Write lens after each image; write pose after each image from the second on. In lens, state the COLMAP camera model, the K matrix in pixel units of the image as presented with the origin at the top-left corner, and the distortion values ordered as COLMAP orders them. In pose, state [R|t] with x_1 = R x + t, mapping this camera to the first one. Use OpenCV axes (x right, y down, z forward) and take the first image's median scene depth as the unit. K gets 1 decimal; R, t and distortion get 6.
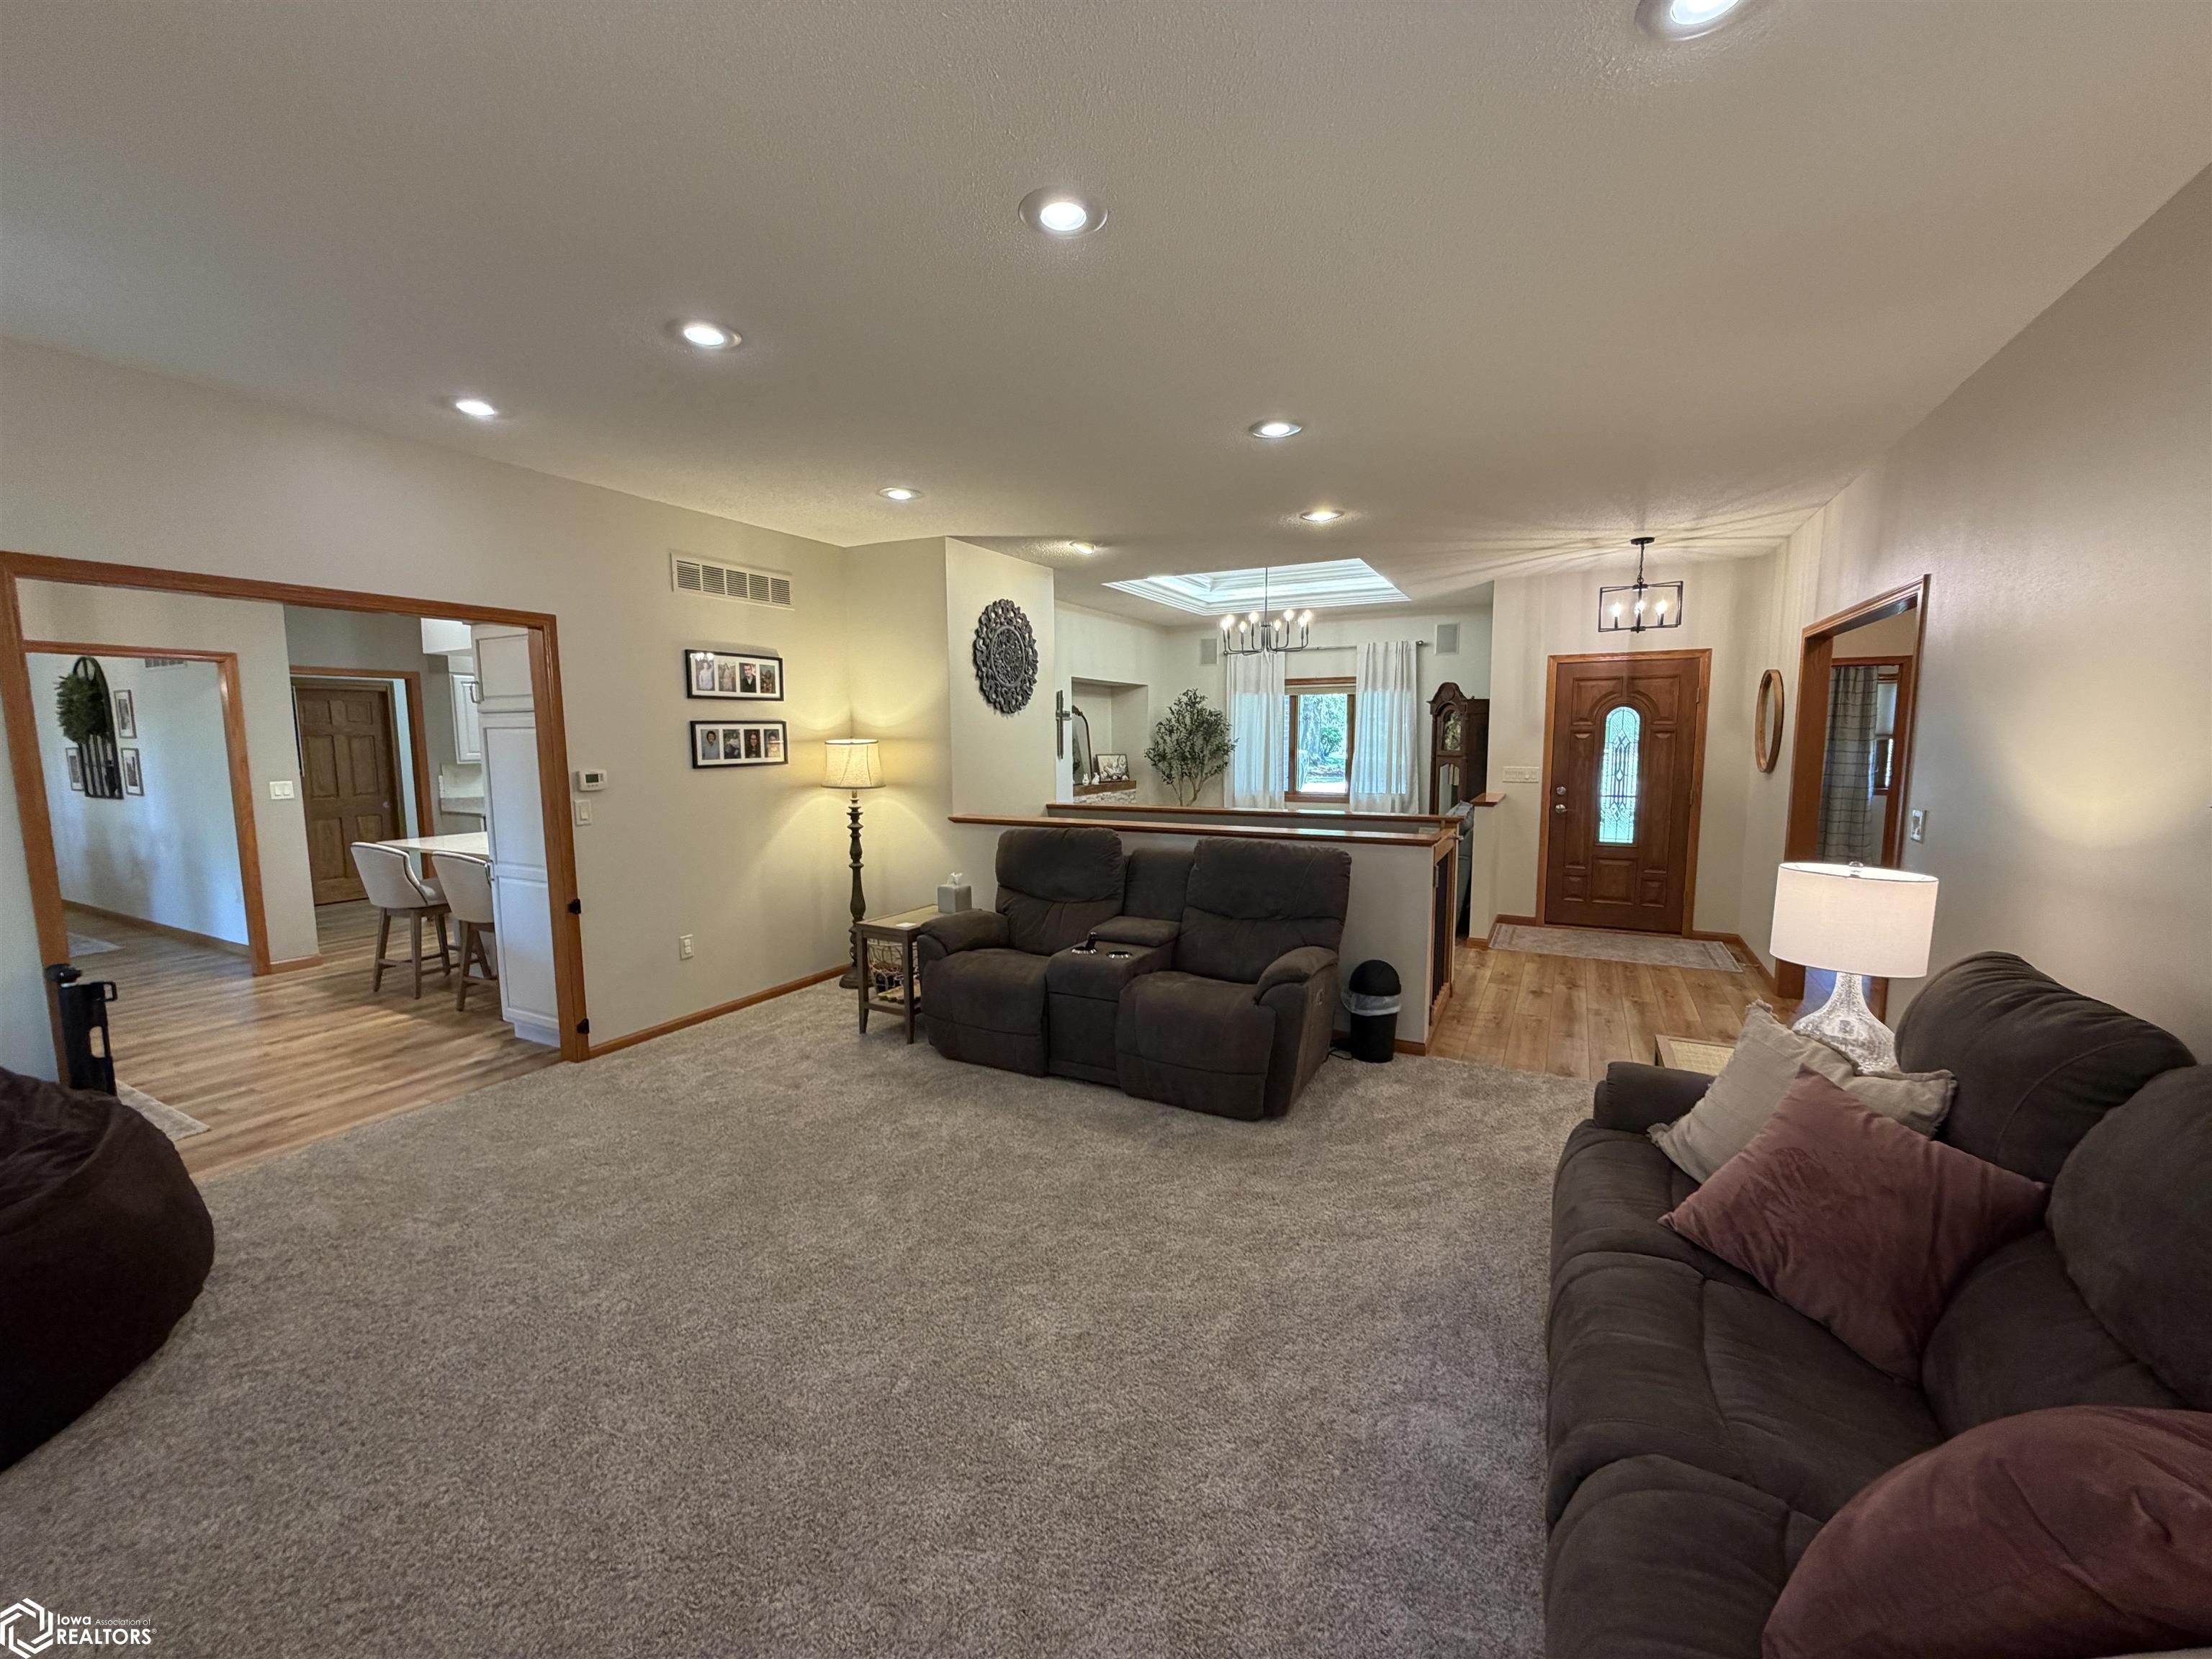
lens RADIAL K [[880.5, 0, 1103.1], [0, 880.5, 827.4], [0, 0, 1]] dist [0.000423, 0.000366]
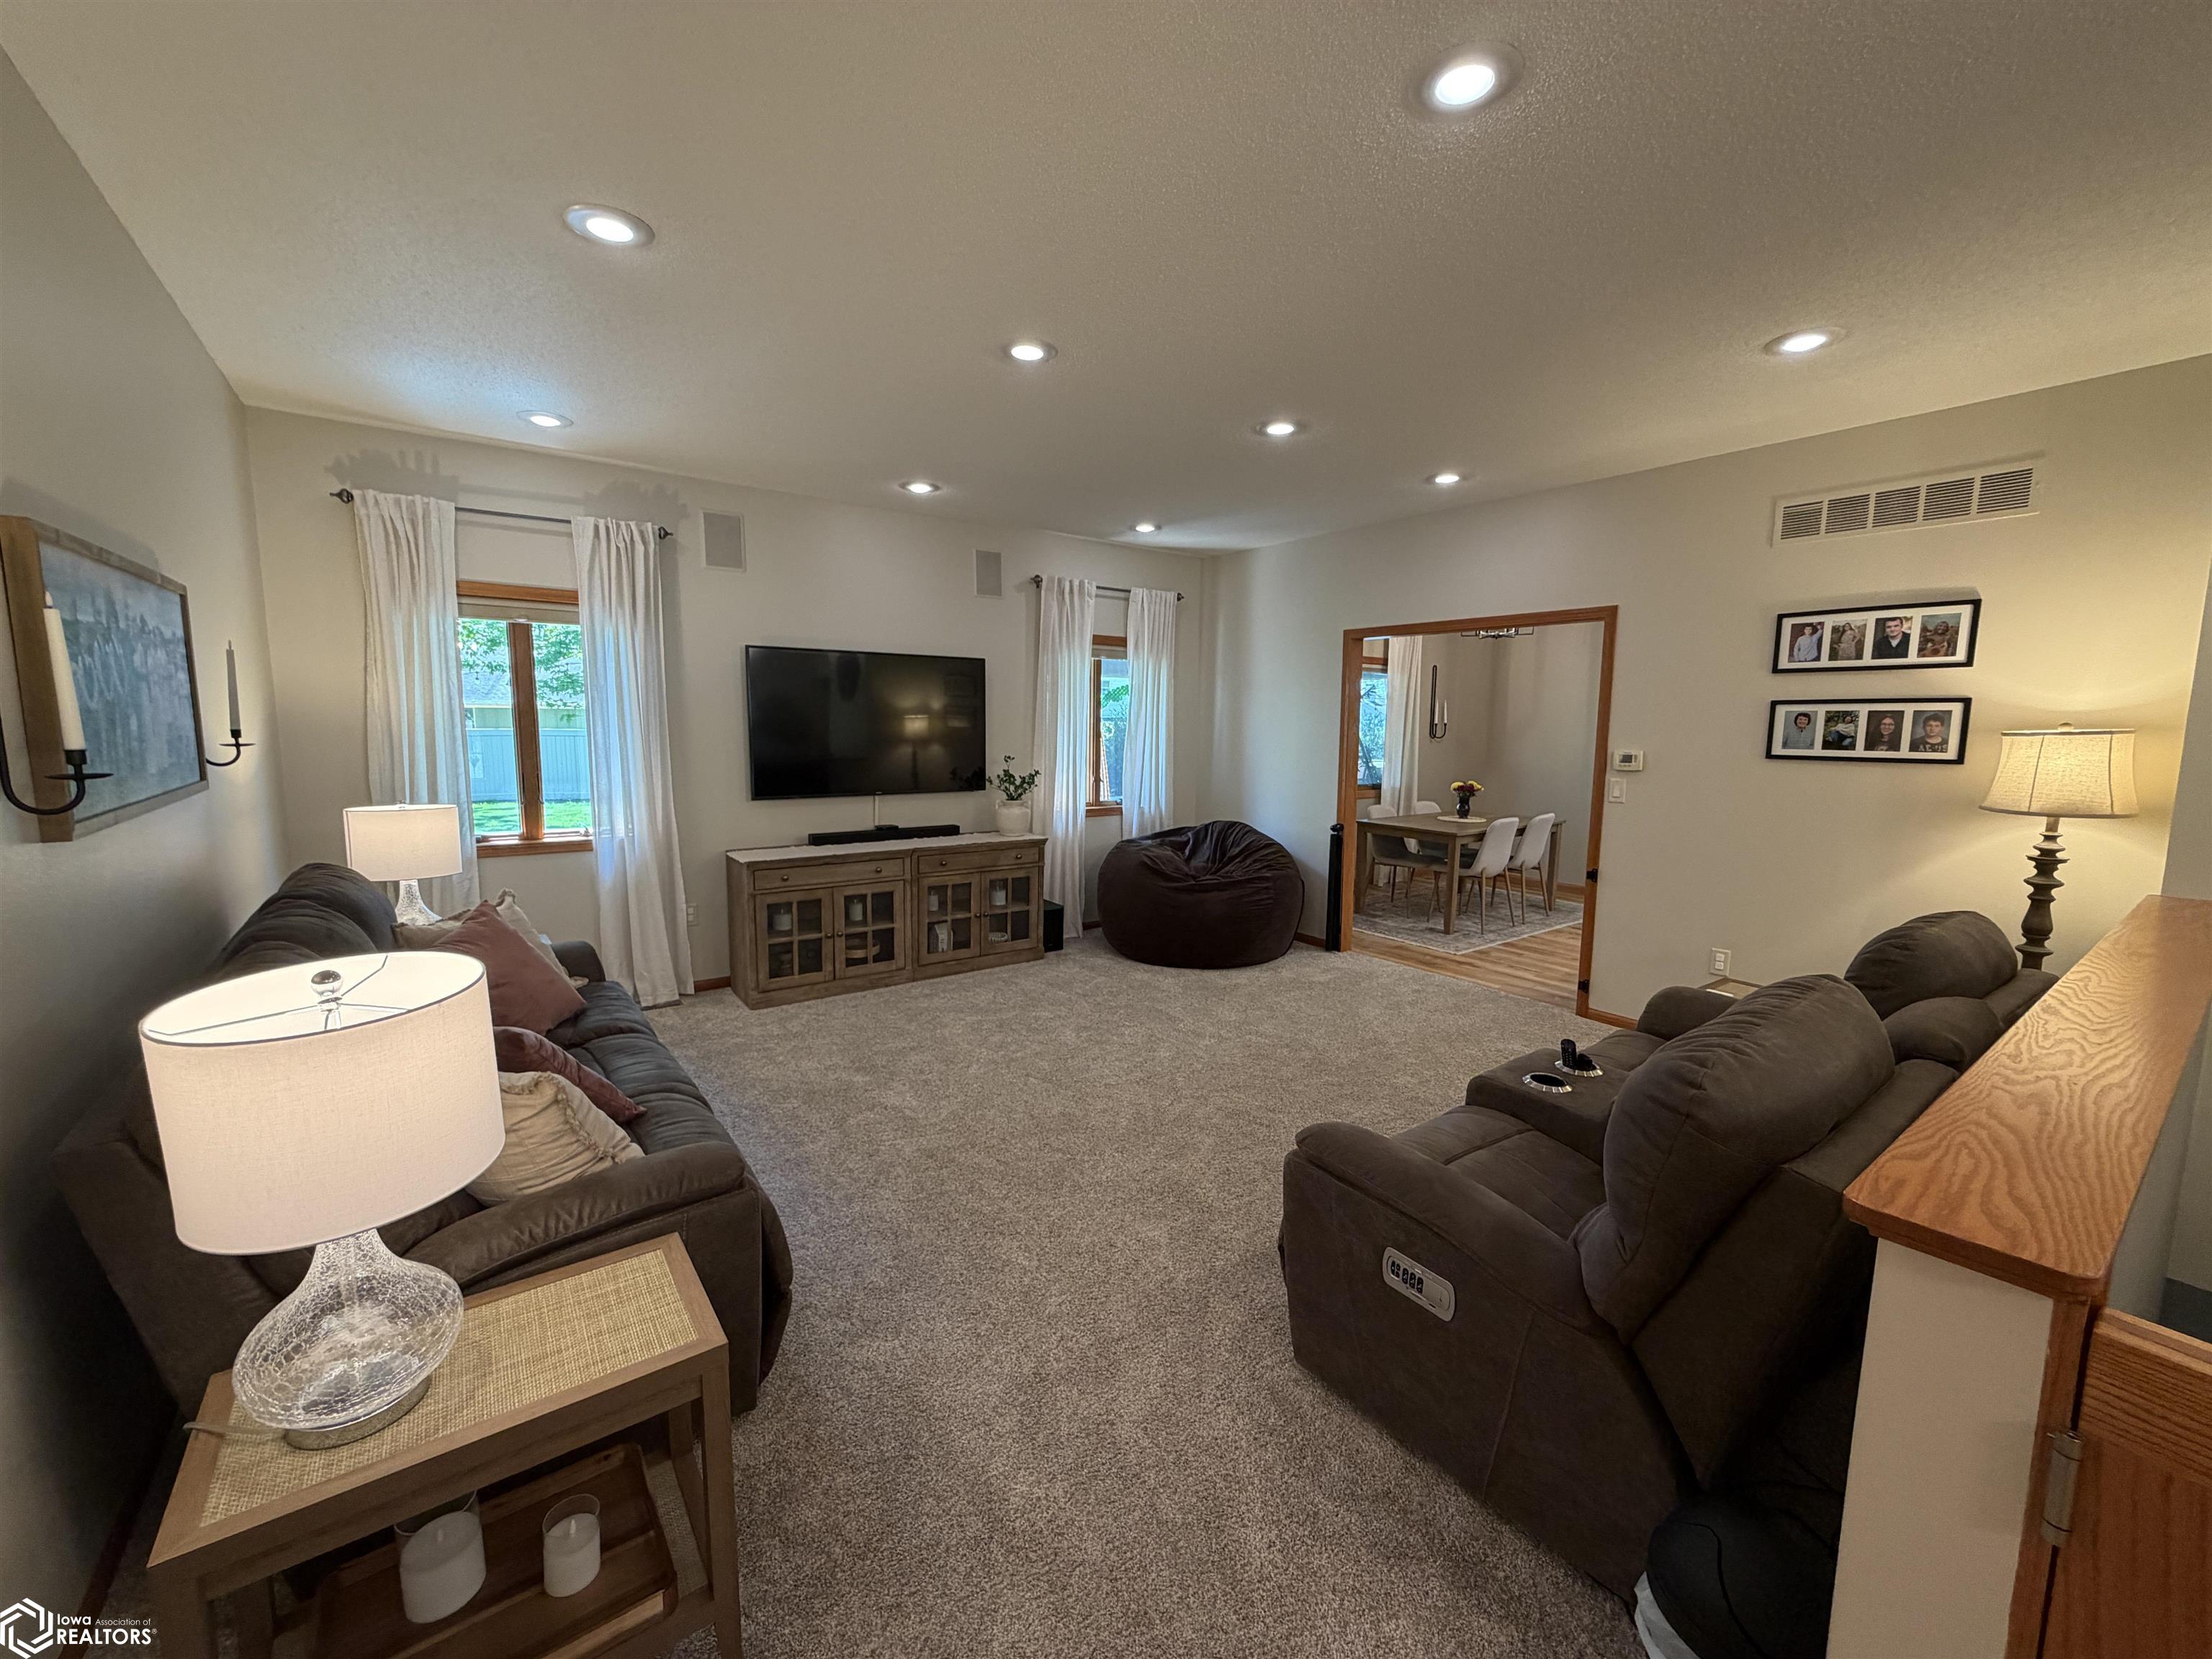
lens RADIAL K [[880.5, 0, 1100.0], [0, 880.5, 828.3], [0, 0, 1]] dist [0.000423, 0.000366]
pose [[-0.432425, 0.111521, -0.894747, 0.493762], [-0.103436, 0.979635, 0.172091, -0.071201], [0.895717, 0.166965, -0.412084, 0.702189]]
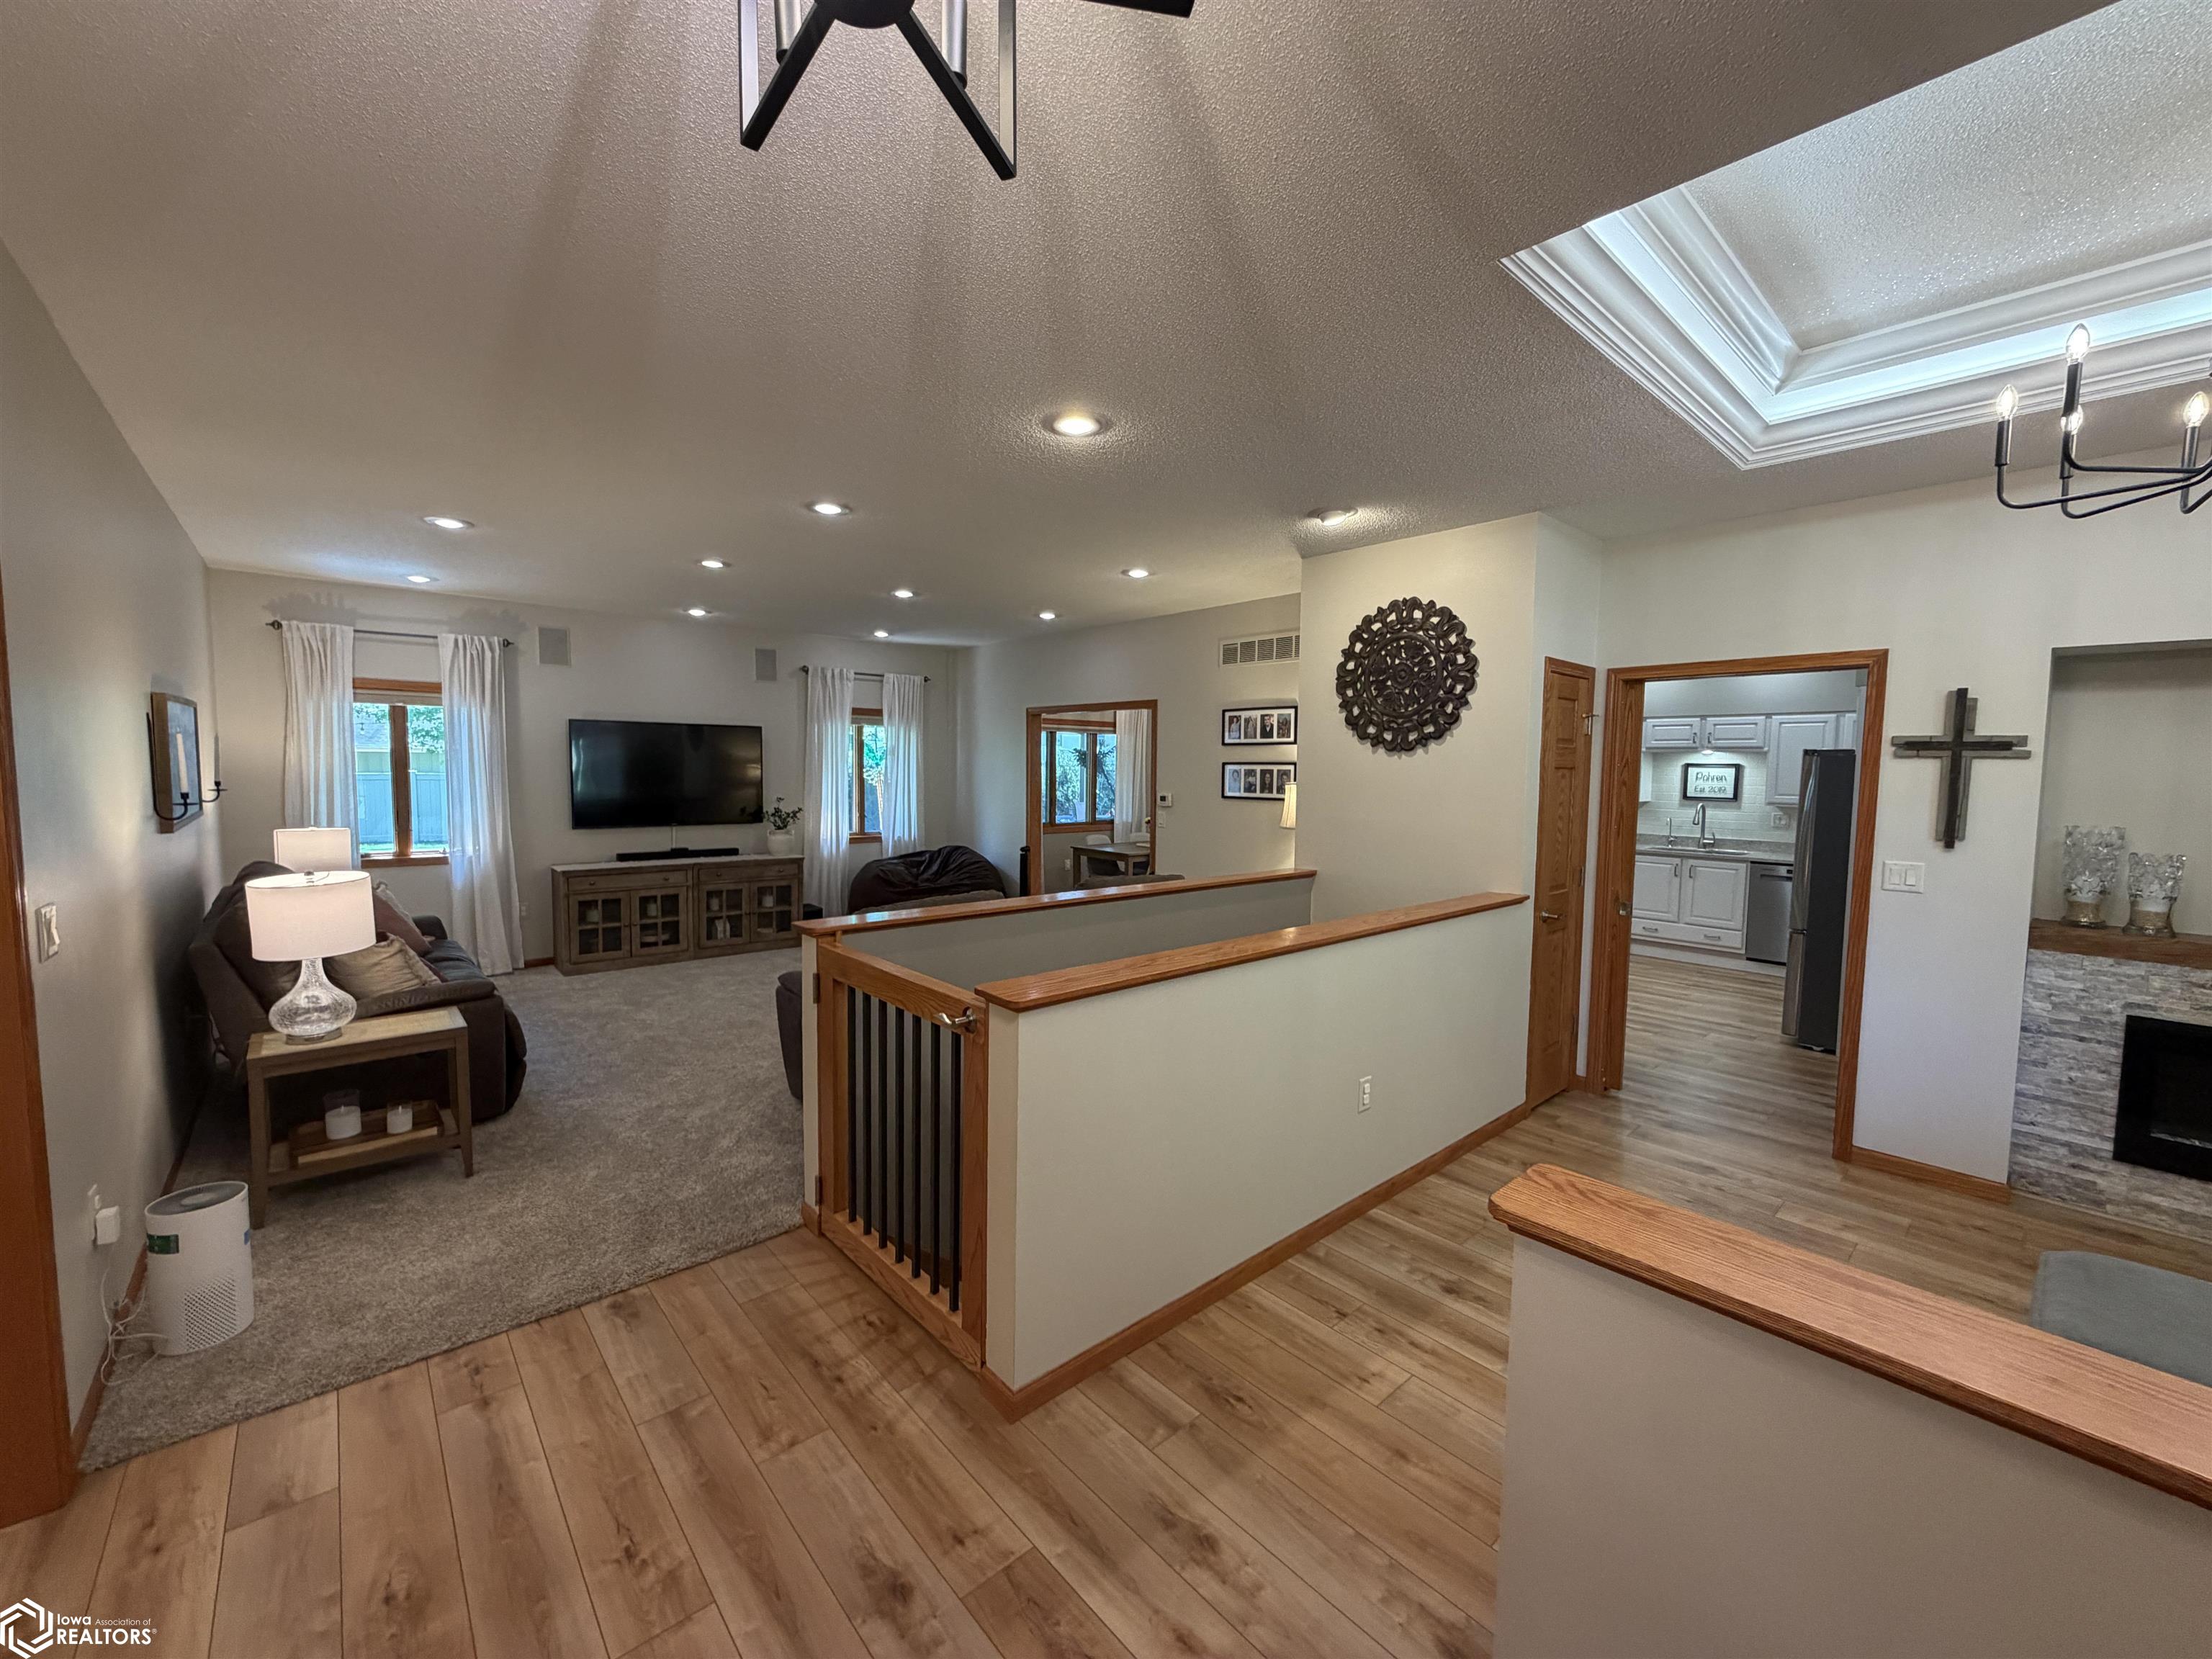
lens RADIAL K [[880.5, 0, 1100.0], [0, 880.5, 826.9], [0, 0, 1]] dist [0.000423, 0.000366]
pose [[-0.353078, 0.067702, -0.933141, 0.750412], [-0.110029, 0.987452, 0.113275, -0.136770], [0.929102, 0.142668, -0.341198, 1.143894]]
